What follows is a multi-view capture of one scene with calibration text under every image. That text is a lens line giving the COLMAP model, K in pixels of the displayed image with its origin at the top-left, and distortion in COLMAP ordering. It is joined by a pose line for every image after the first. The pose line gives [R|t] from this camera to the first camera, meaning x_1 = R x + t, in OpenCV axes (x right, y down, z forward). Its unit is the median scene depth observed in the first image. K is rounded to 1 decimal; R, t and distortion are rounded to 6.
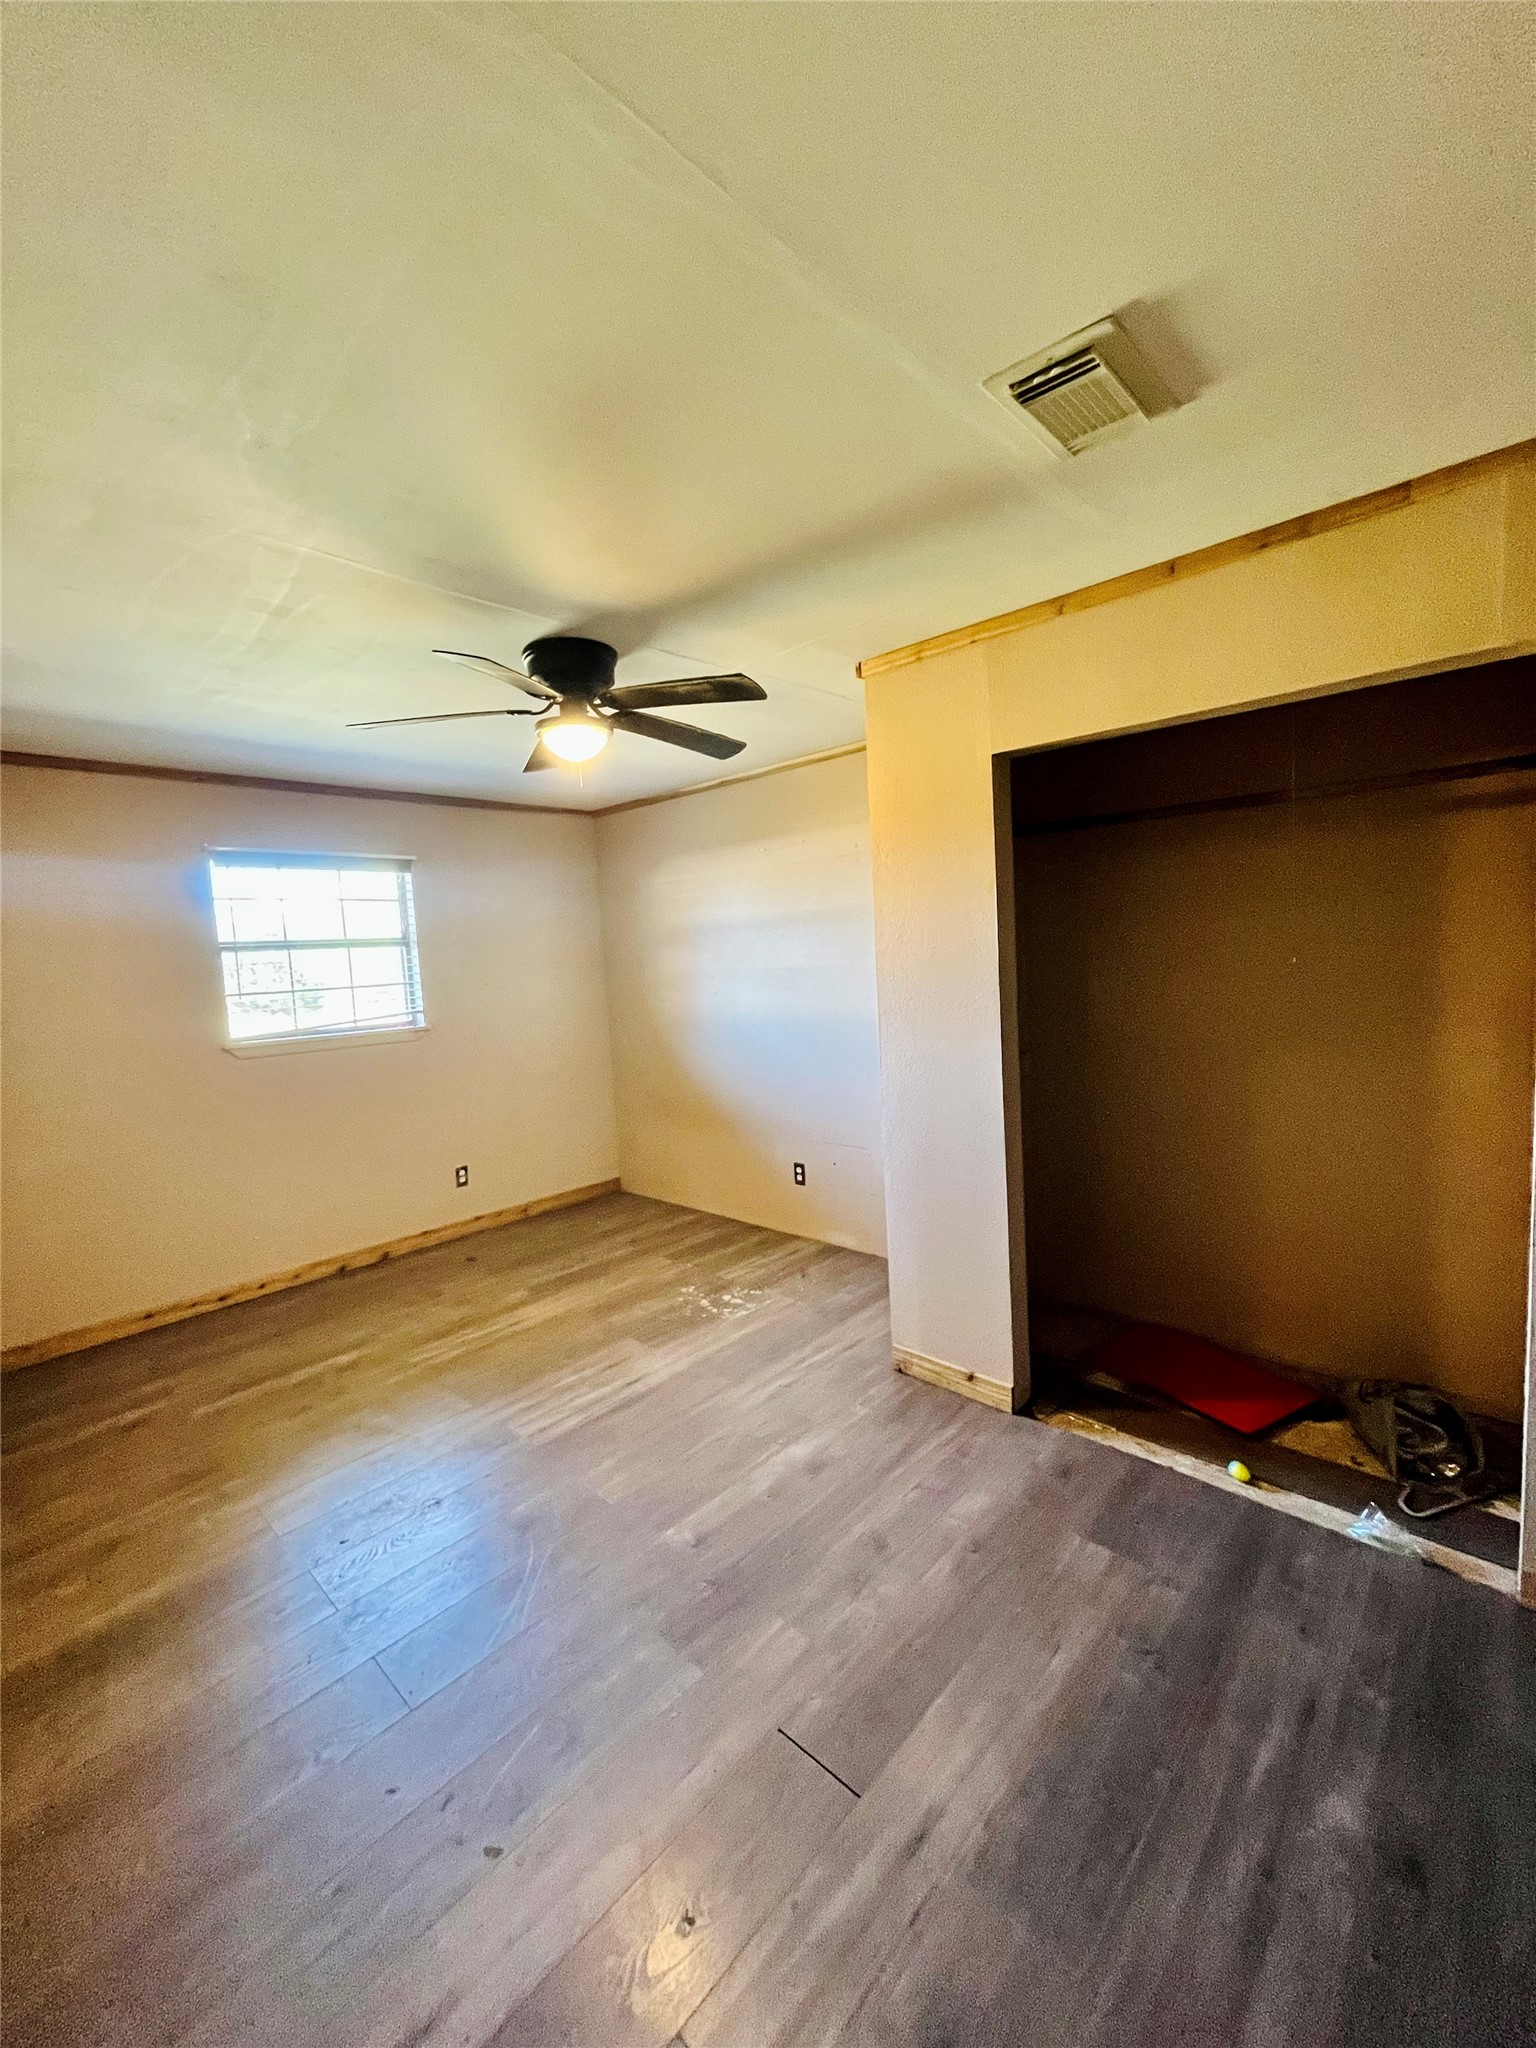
lens RADIAL K [[831.7, 0, 768.0], [0, 831.7, 1024.0], [0, 0, 1]] dist [0.001062, 0.000143]
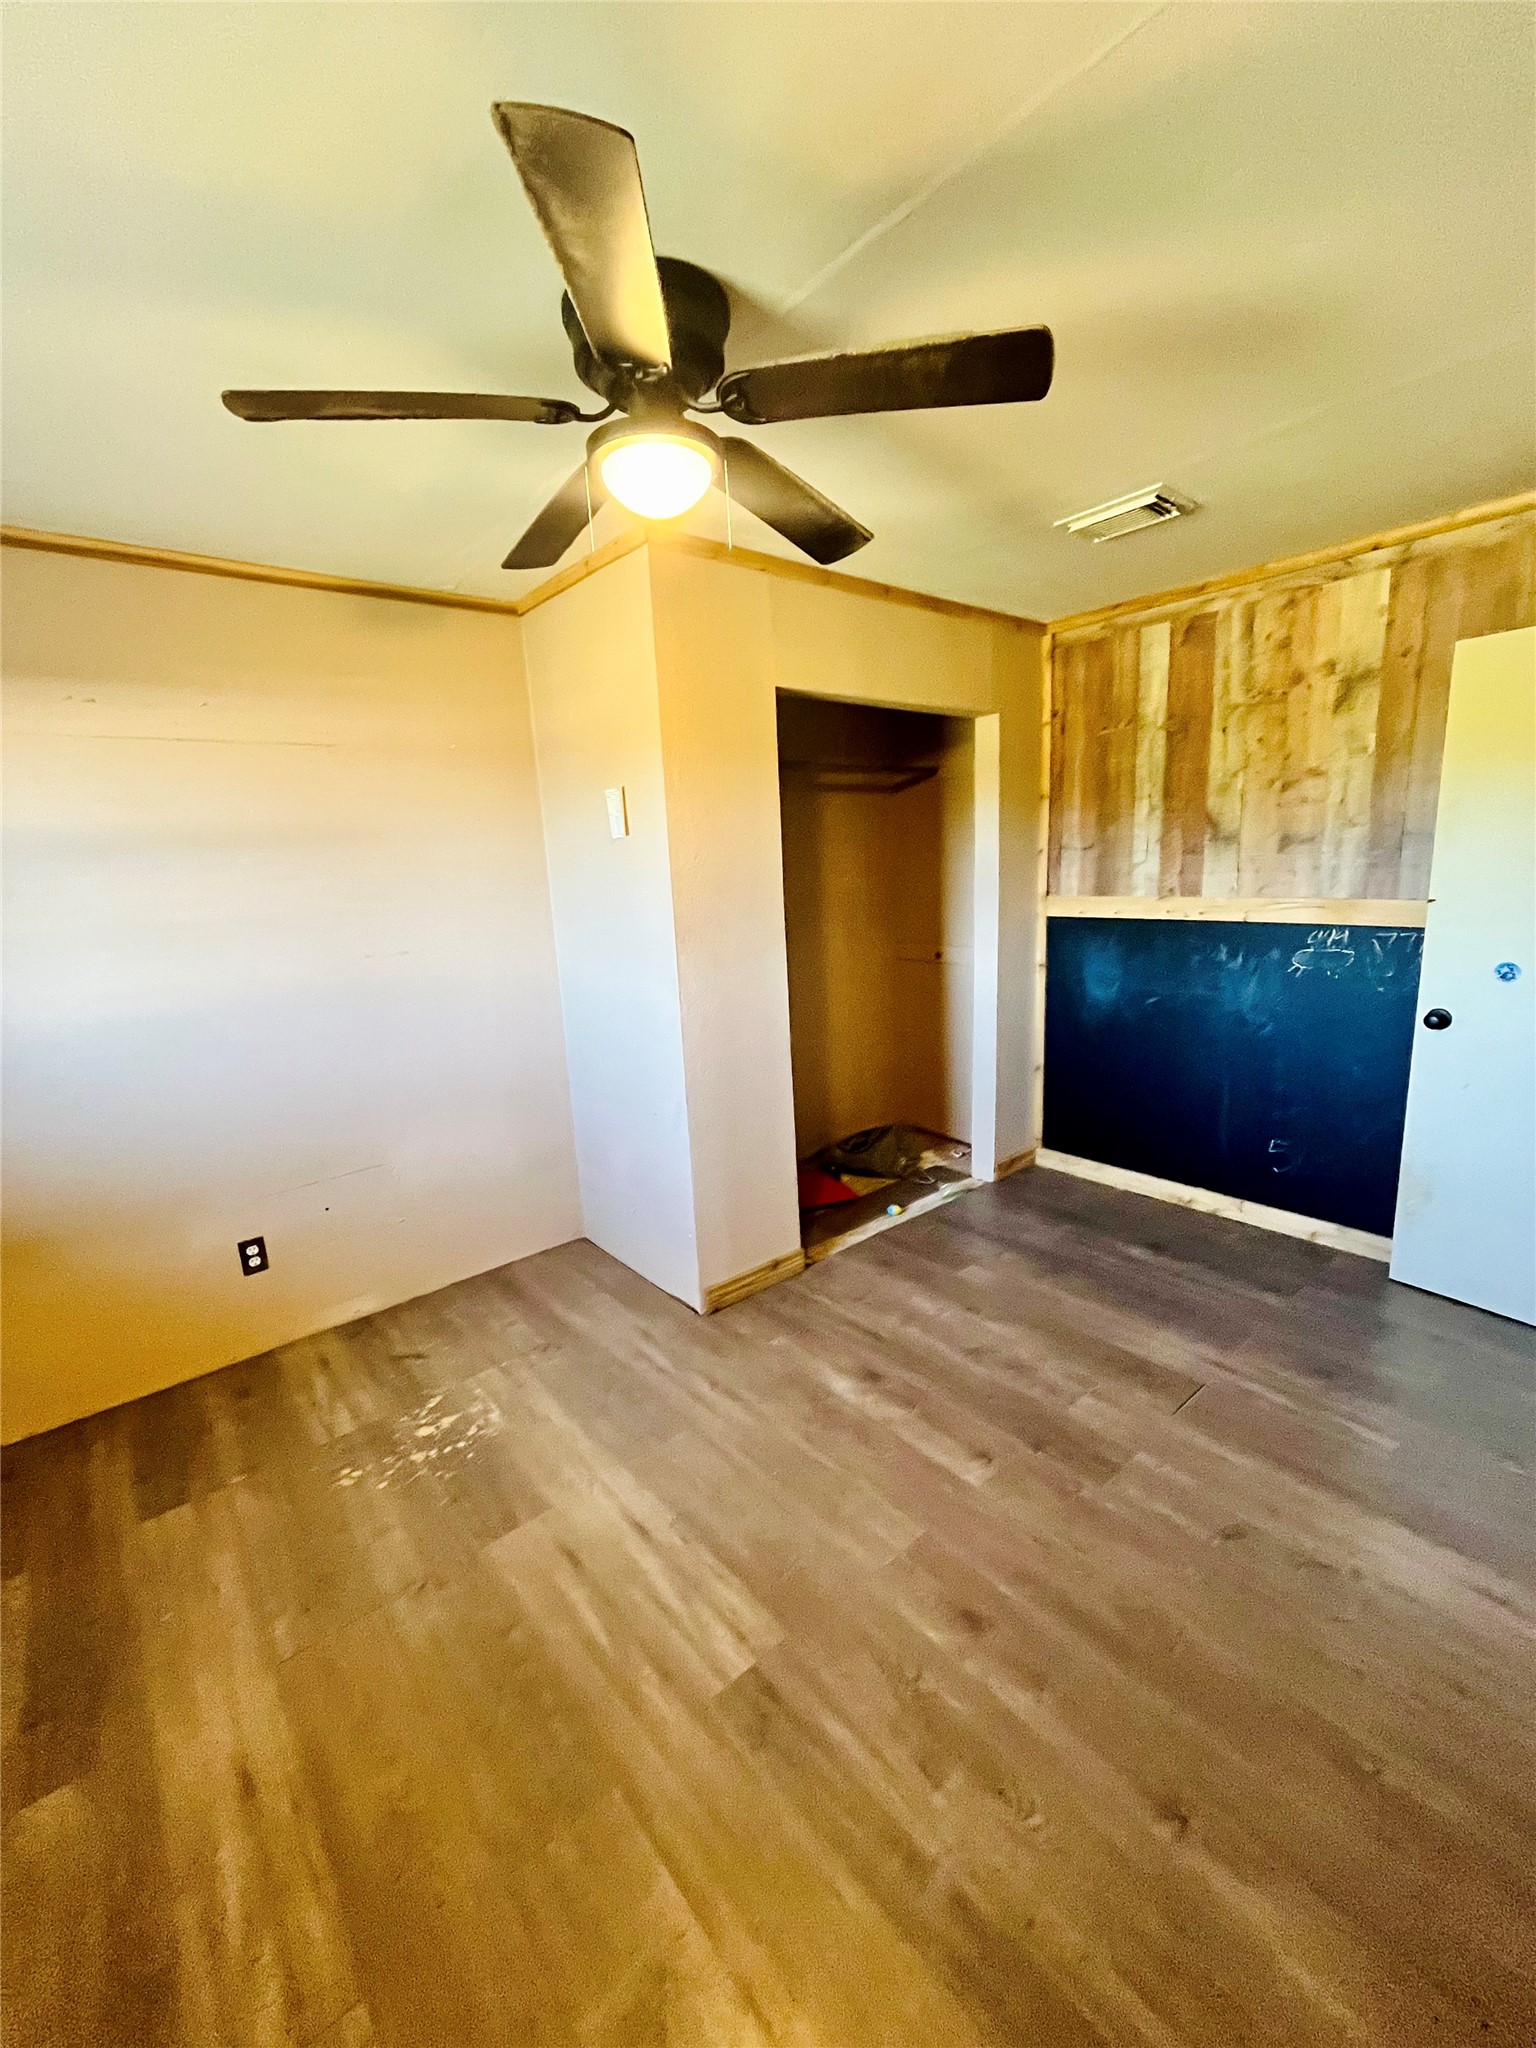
lens RADIAL K [[830.6, 0, 768.0], [0, 830.6, 1024.0], [0, 0, 1]] dist [0.013098, 0.000030]
pose [[0.129099, -0.158120, 0.978944, -0.744116], [0.127486, 0.981659, 0.141747, -0.043332], [-0.983403, 0.106502, 0.146889, 0.773630]]
